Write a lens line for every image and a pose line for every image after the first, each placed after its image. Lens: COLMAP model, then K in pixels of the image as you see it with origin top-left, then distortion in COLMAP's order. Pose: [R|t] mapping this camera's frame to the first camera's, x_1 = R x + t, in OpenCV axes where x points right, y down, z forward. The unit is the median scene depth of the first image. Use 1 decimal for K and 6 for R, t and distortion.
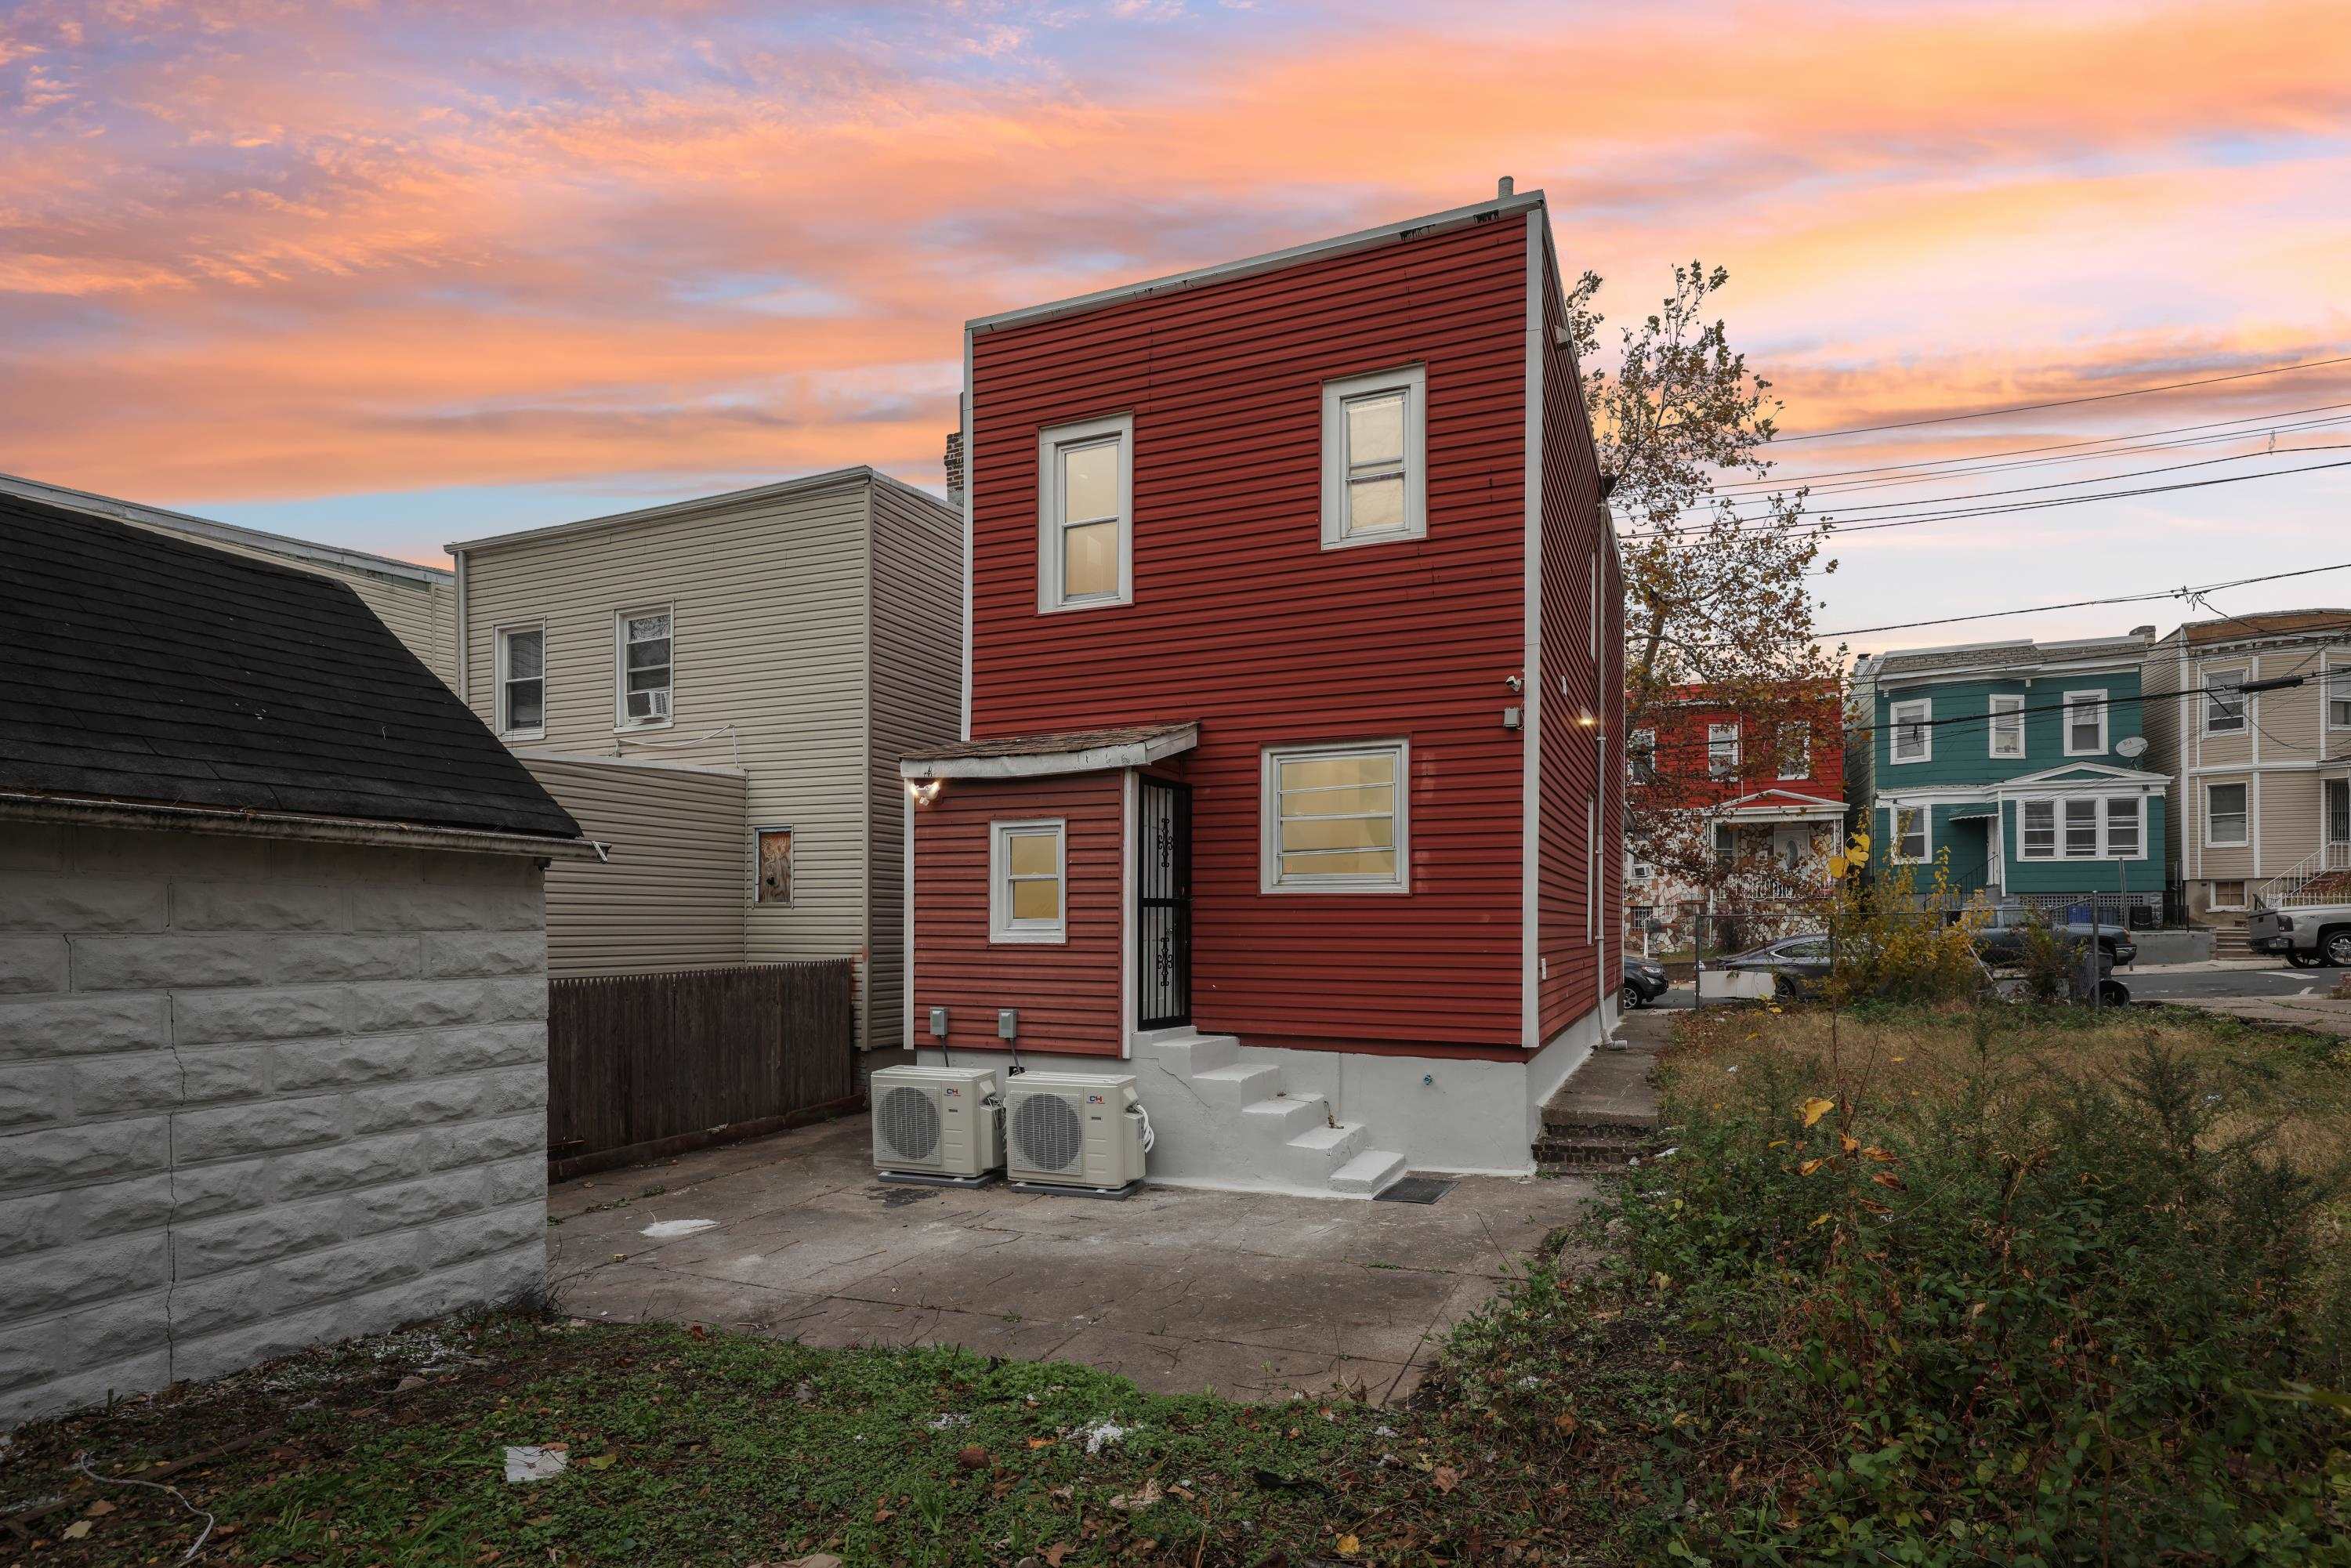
lens RADIAL K [[1183.5, 0, 1175.5], [0, 1183.5, 784.0], [0, 0, 1]] dist [0.000548, 0.000139]
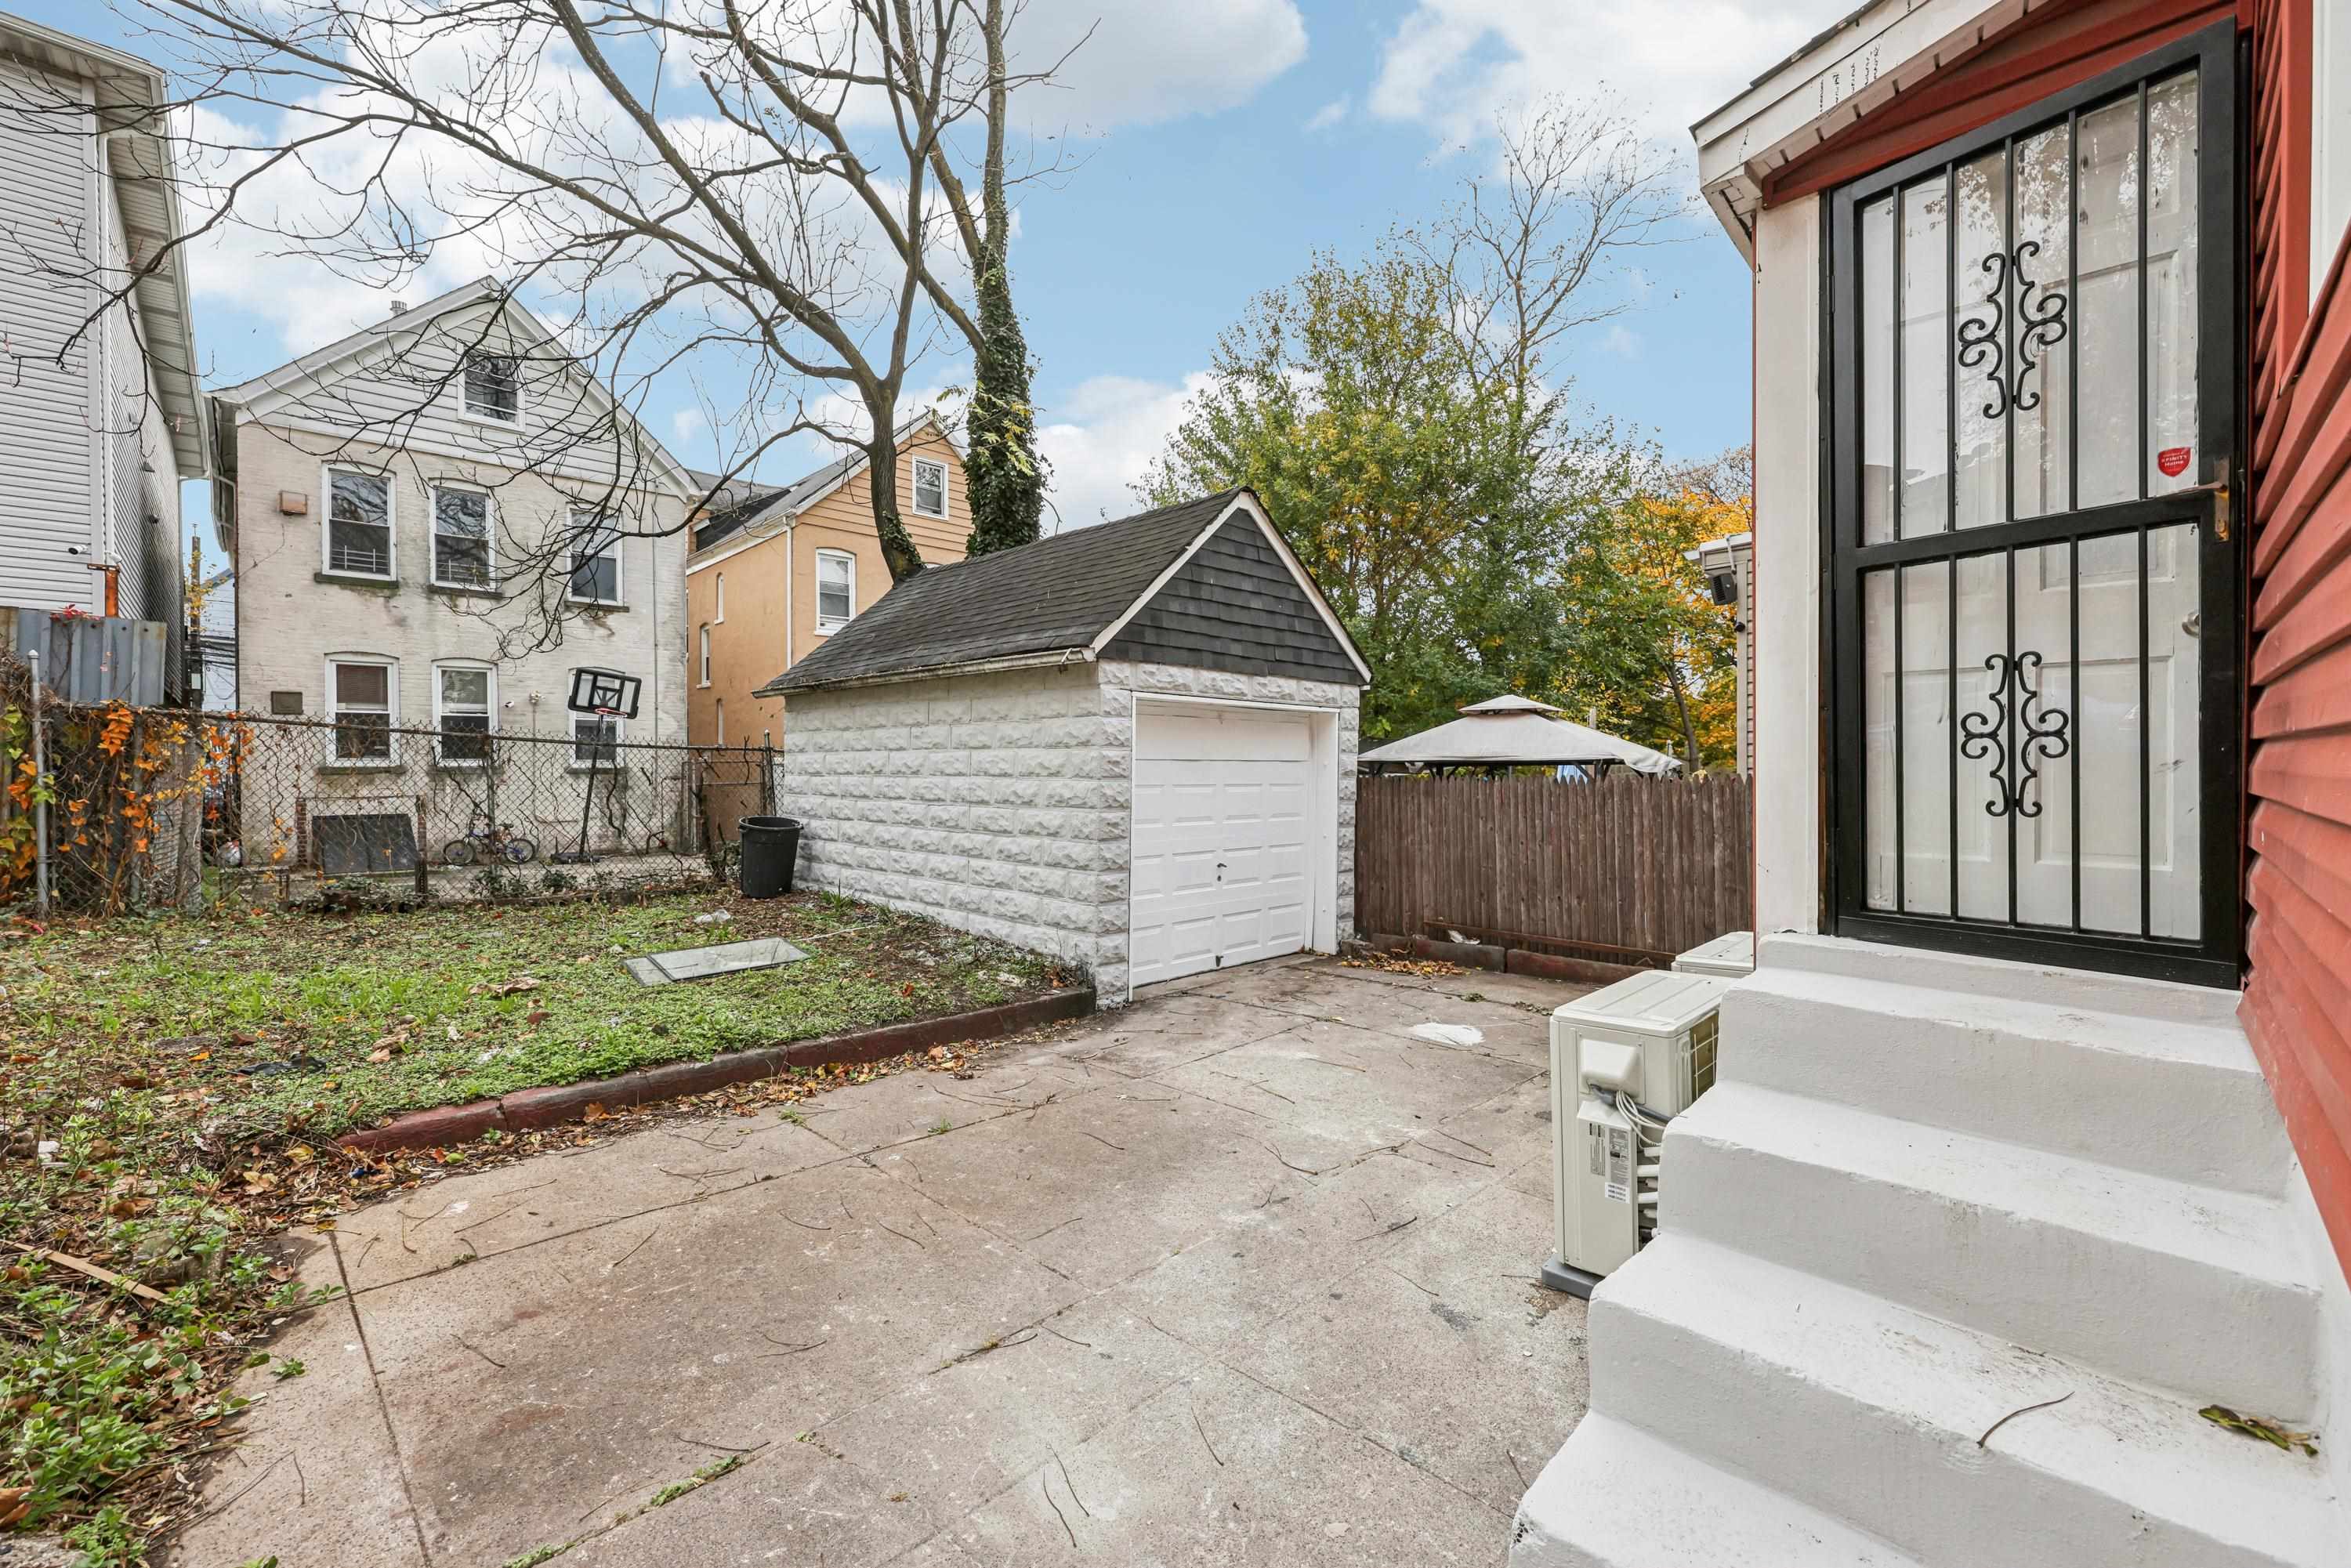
lens RADIAL K [[962.1, 0, 1175.7], [0, 962.1, 741.5], [0, 0, 1]] dist [0.002916, 0.000510]
pose [[-0.369752, -0.022715, -0.928853, 0.530966], [0.113163, 0.991158, -0.069286, 0.271168], [0.922213, -0.130730, -0.363912, 1.666478]]
